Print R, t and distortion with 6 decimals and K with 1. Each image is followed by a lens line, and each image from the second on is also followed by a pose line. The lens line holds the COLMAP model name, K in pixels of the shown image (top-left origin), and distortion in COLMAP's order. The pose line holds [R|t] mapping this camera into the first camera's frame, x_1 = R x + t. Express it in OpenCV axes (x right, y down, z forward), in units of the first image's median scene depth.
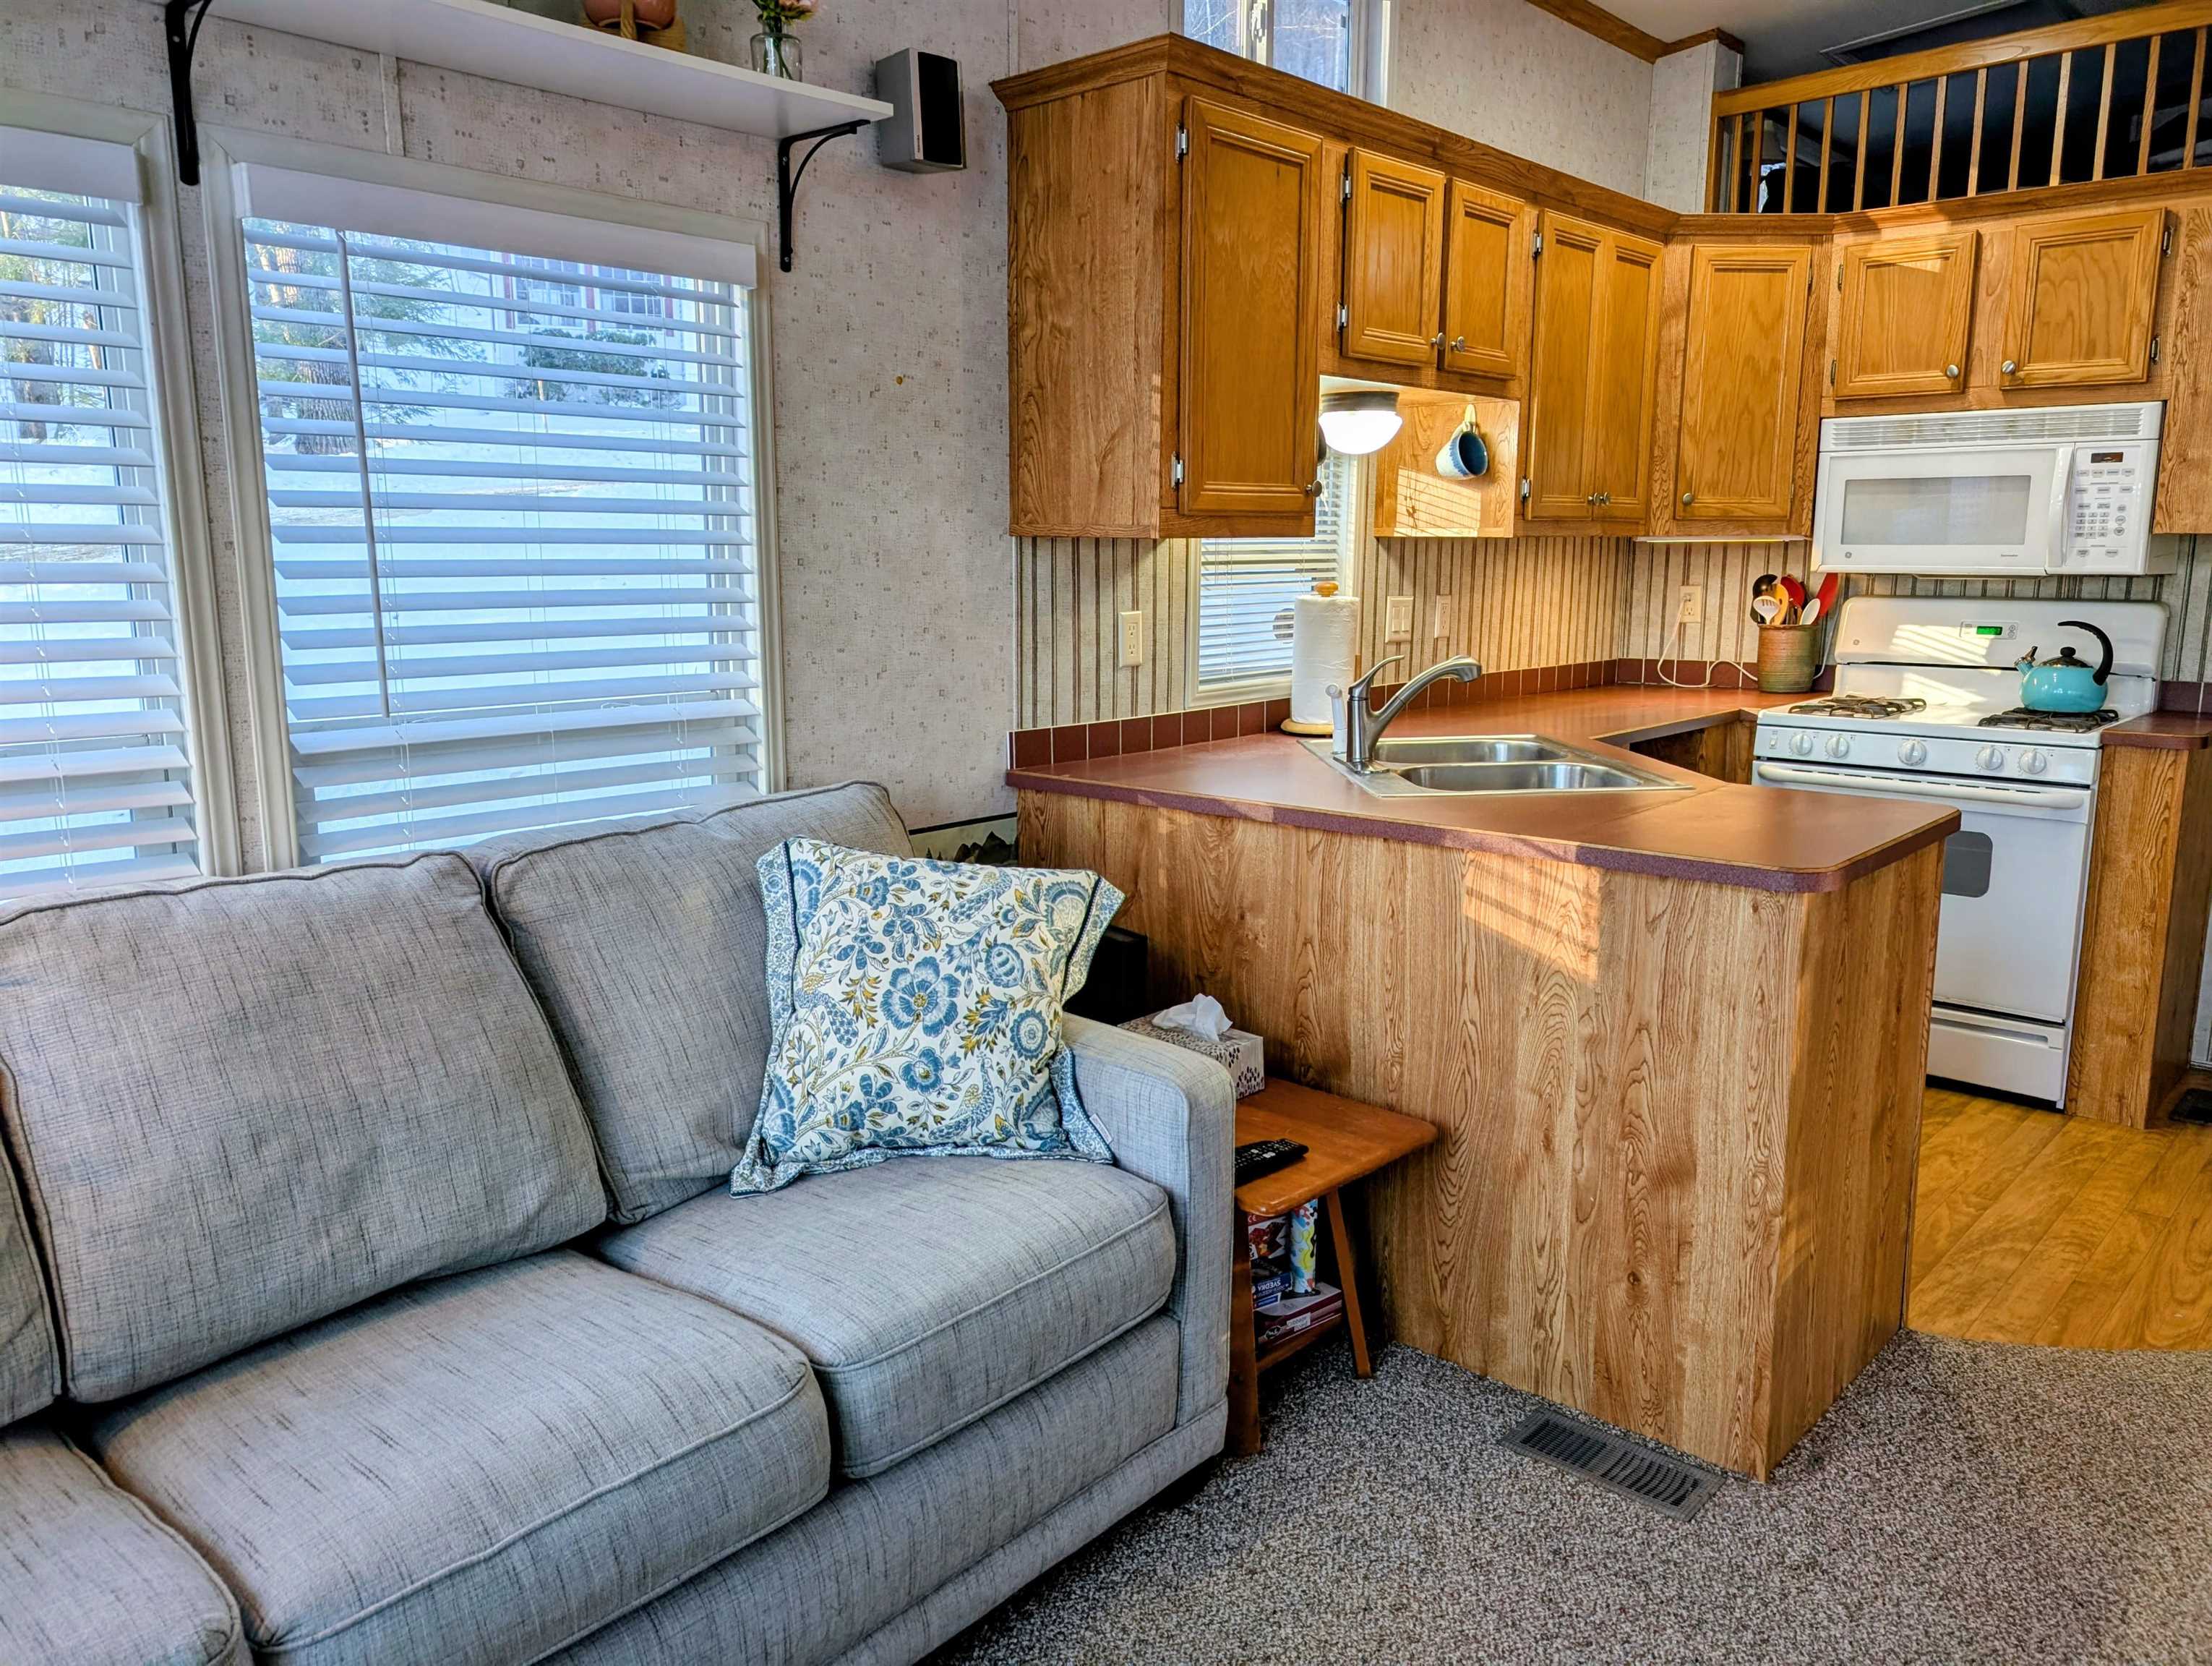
lens RADIAL K [[1569.9, 0, 1106.0], [0, 1569.9, 833.0], [0, 0, 1]] dist [0.007535, -0.009727]
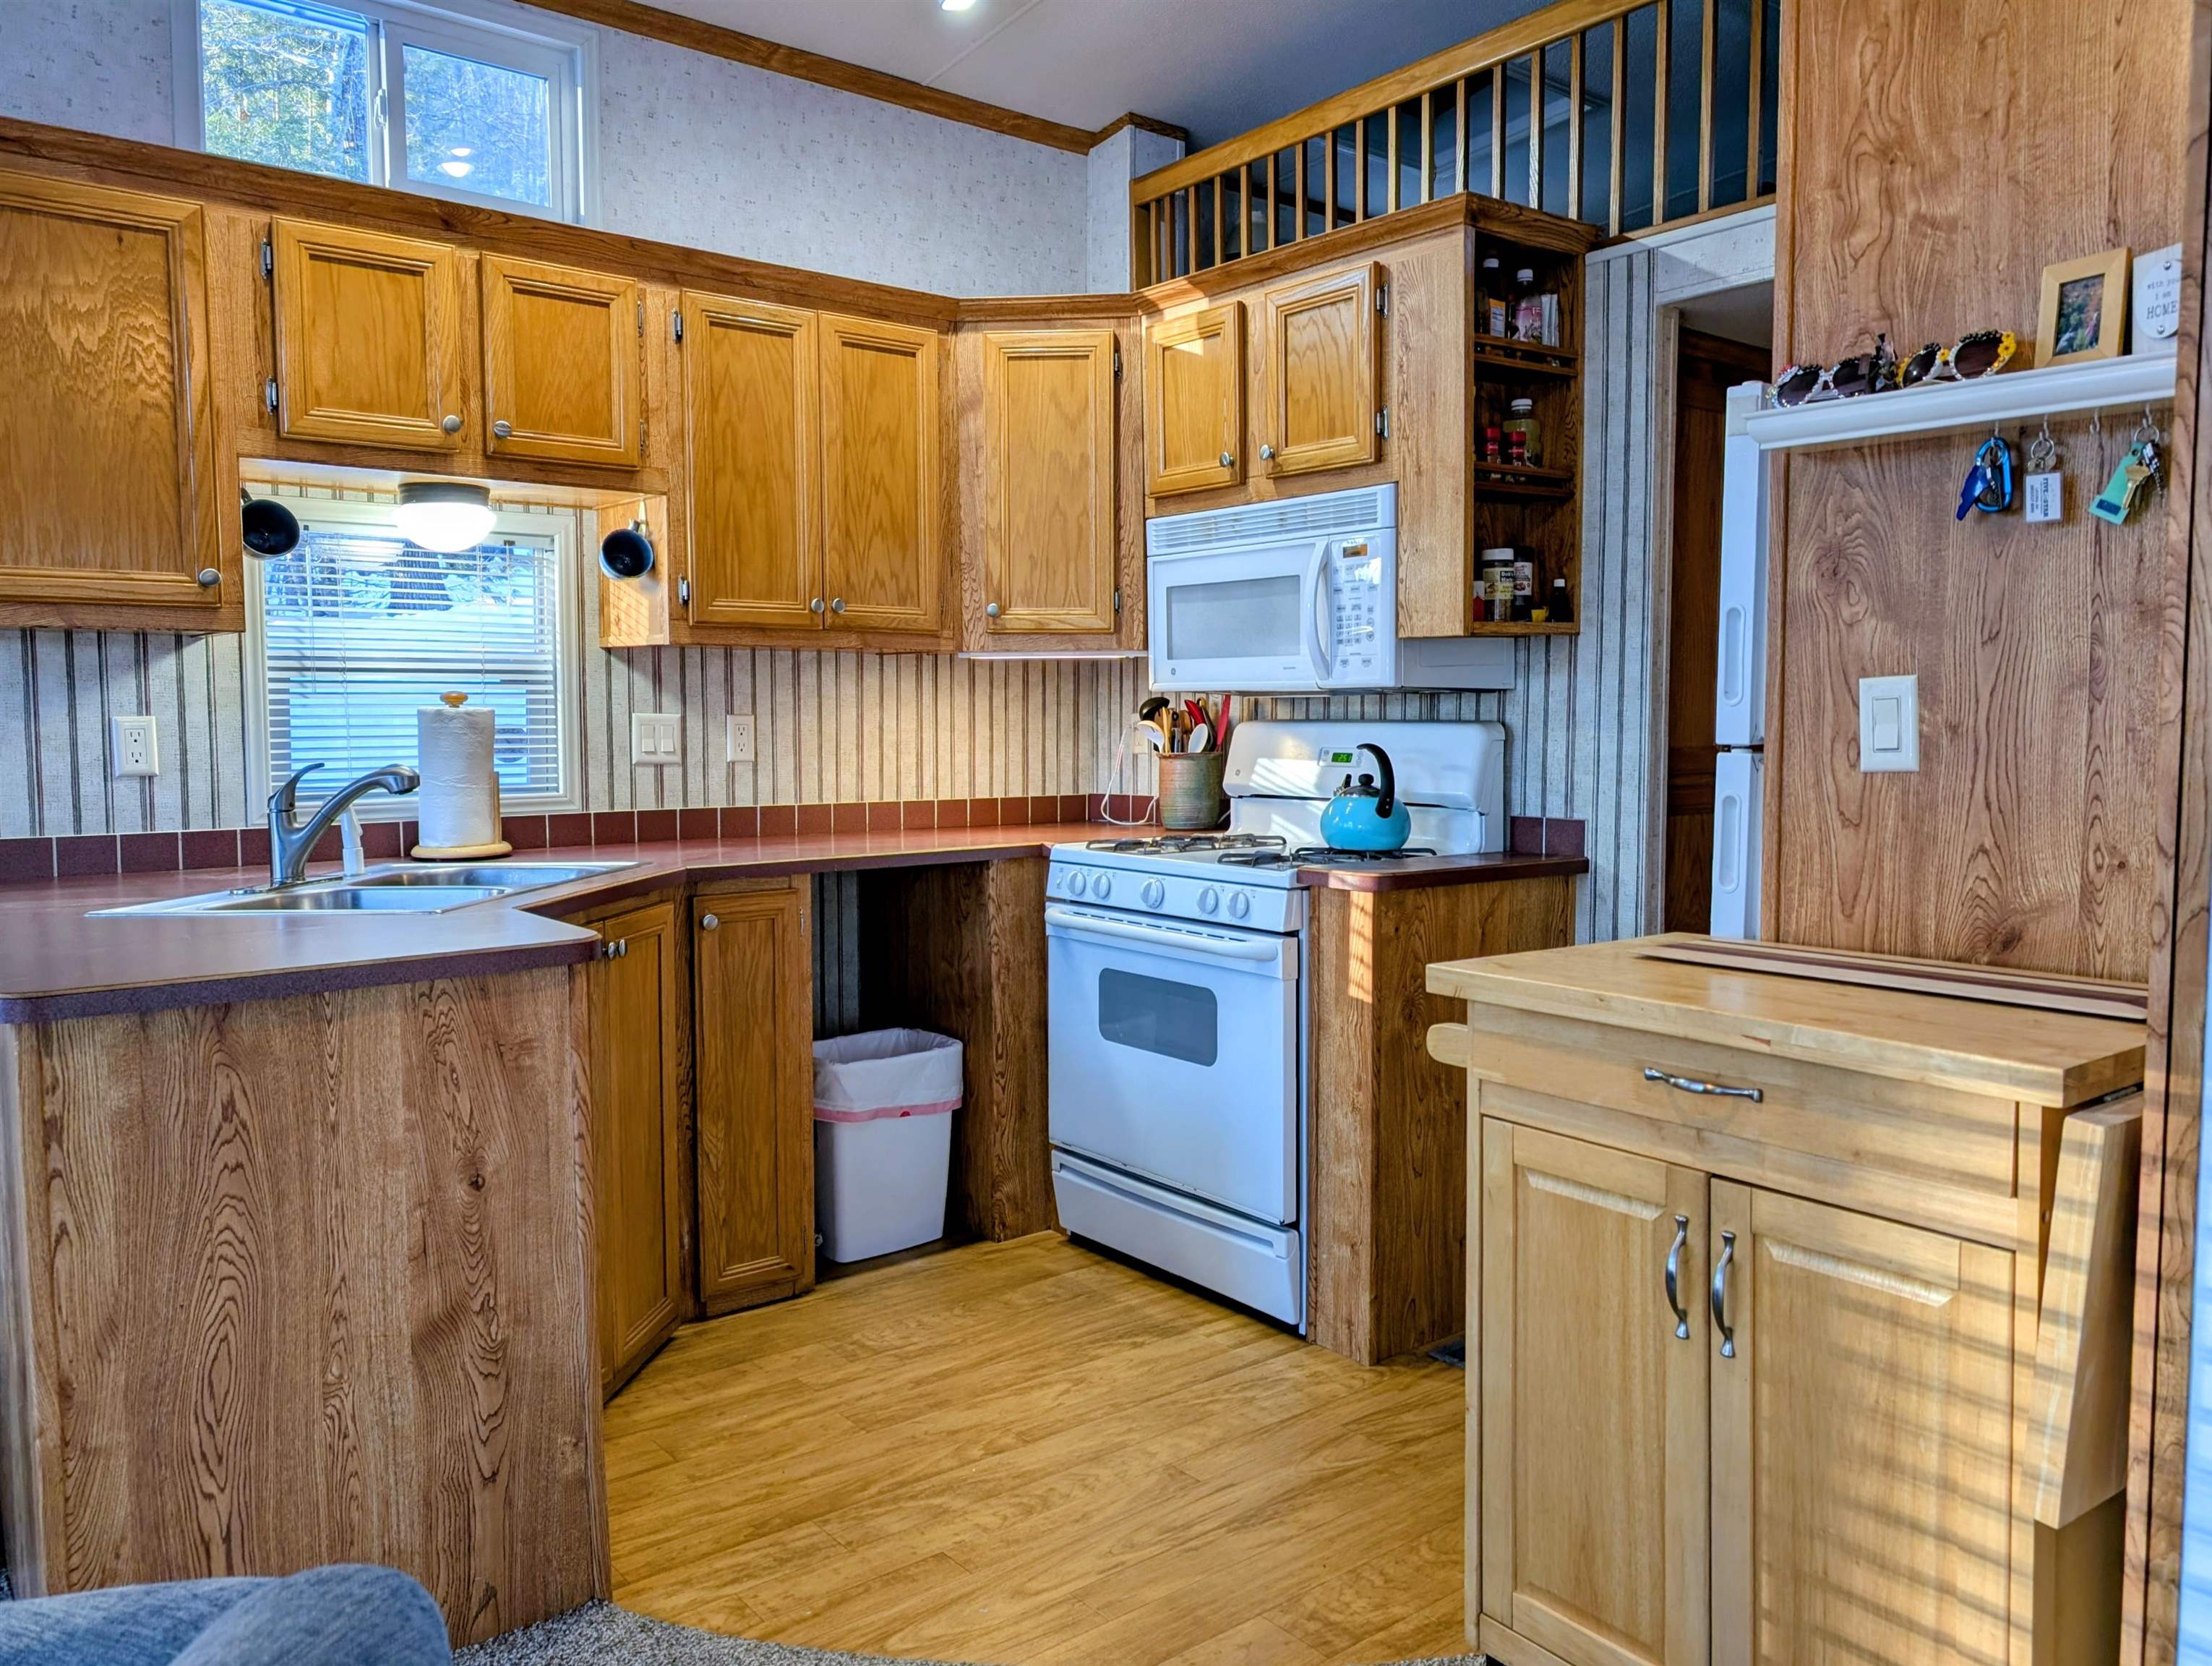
lens RADIAL K [[1601.4, 0, 1111.4], [0, 1601.4, 825.9], [0, 0, 1]] dist [0.046443, -0.047404]
pose [[0.989543, 0.013141, -0.143636, 0.633408], [-0.028552, 0.993981, -0.105763, 0.005170], [0.141382, 0.108758, 0.983963, 0.140203]]
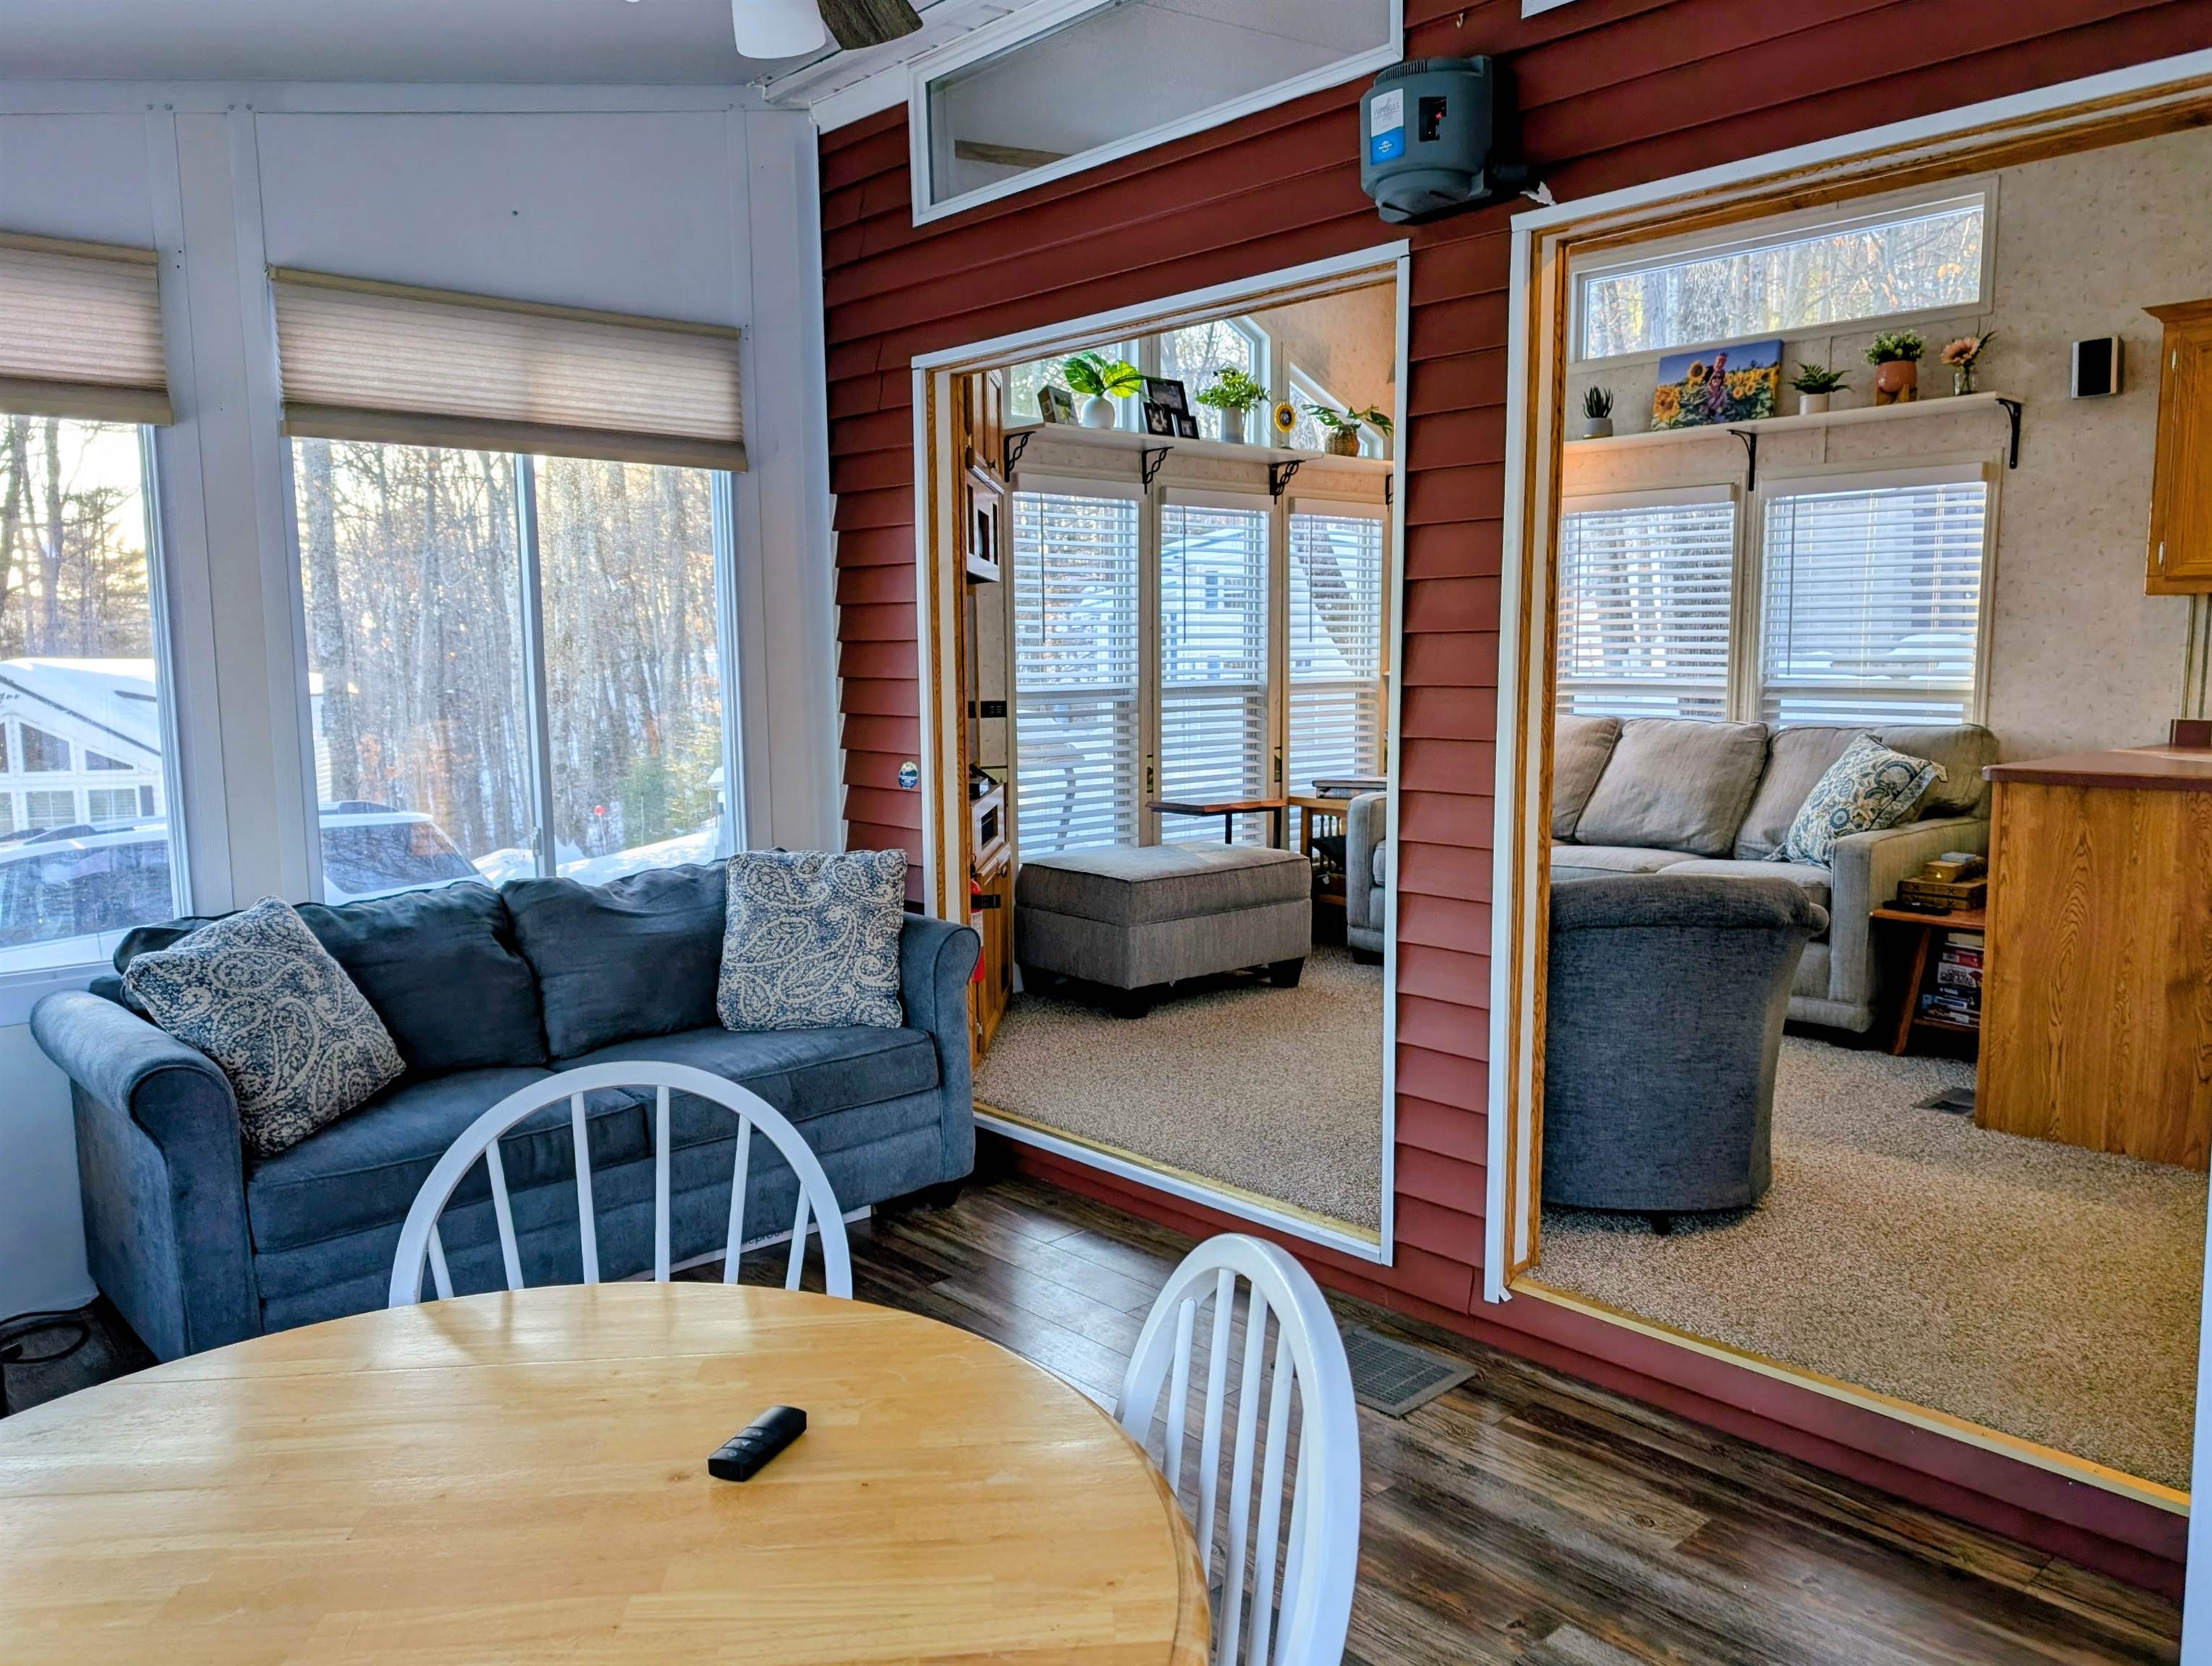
lens RADIAL K [[1601.4, 0, 1111.4], [0, 1601.4, 825.9], [0, 0, 1]] dist [0.046443, -0.047404]
pose [[-0.082601, 0.114476, -0.989986, 1.366097], [-0.174772, 0.976322, 0.127478, 0.015844], [0.981138, 0.183552, -0.060638, 0.060839]]
